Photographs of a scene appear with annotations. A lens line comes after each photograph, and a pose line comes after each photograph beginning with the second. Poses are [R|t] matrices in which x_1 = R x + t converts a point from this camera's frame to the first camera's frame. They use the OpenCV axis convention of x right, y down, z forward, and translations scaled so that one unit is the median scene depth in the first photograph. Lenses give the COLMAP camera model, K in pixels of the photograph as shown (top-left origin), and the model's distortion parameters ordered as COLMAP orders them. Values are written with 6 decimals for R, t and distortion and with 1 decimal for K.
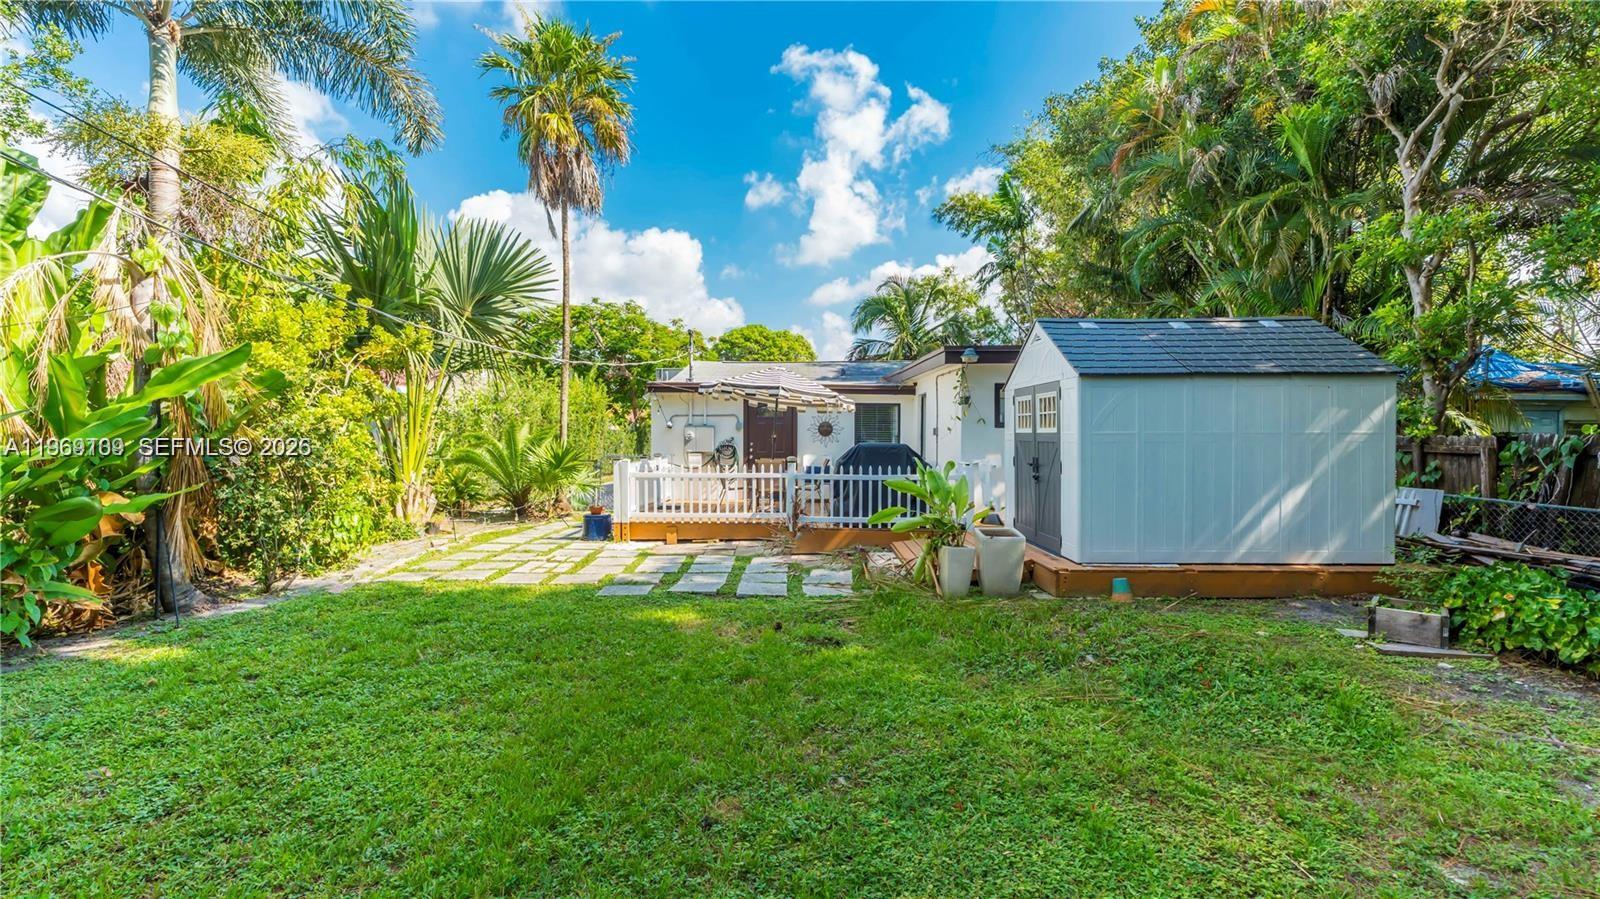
lens RADIAL K [[711.7, 0, 800.0], [0, 711.7, 449.5], [0, 0, 1]] dist [0.034168, -0.000303]
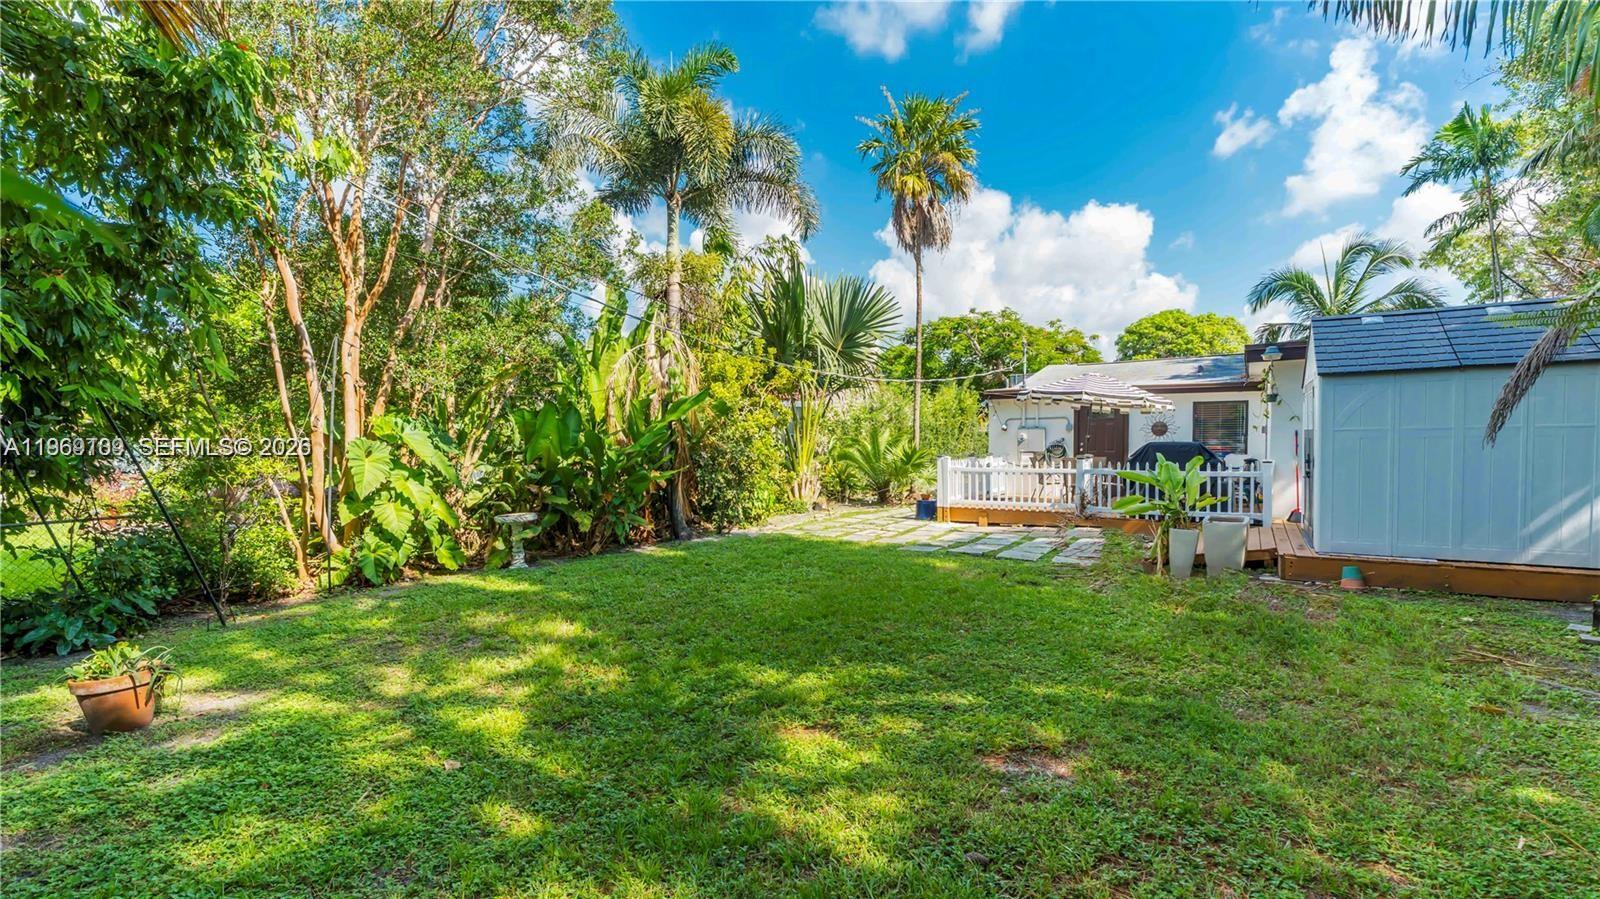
lens RADIAL K [[735.3, 0, 798.0], [0, 735.3, 486.6], [0, 0, 1]] dist [0.000361, -0.000055]
pose [[0.852077, 0.023702, -0.522879, 0.222779], [0.000869, 0.998909, 0.046695, 0.006468], [0.523415, -0.040243, 0.851127, -0.252622]]
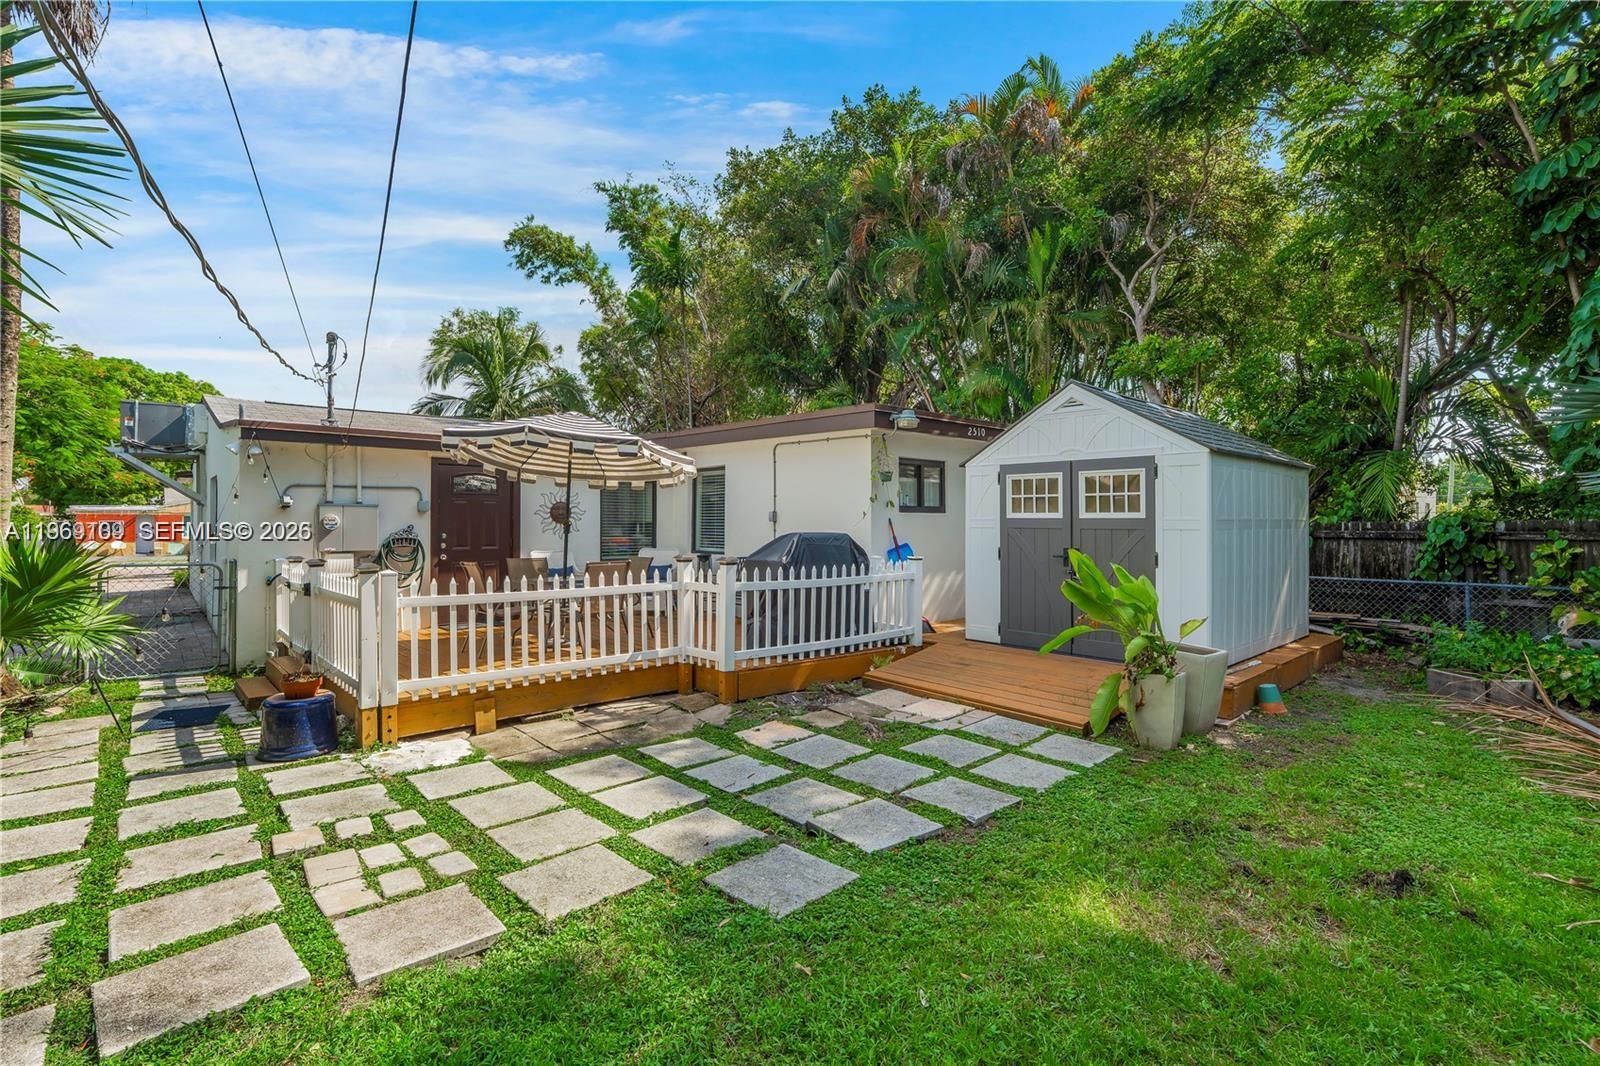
lens RADIAL K [[713.3, 0, 800.0], [0, 713.3, 533.0], [0, 0, 1]] dist [0.000601, 0.000495]
pose [[0.737169, -0.010141, 0.675632, -0.388427], [0.012879, 0.999917, 0.000957, -0.009574], [-0.675586, 0.007996, 0.737238, 0.501739]]
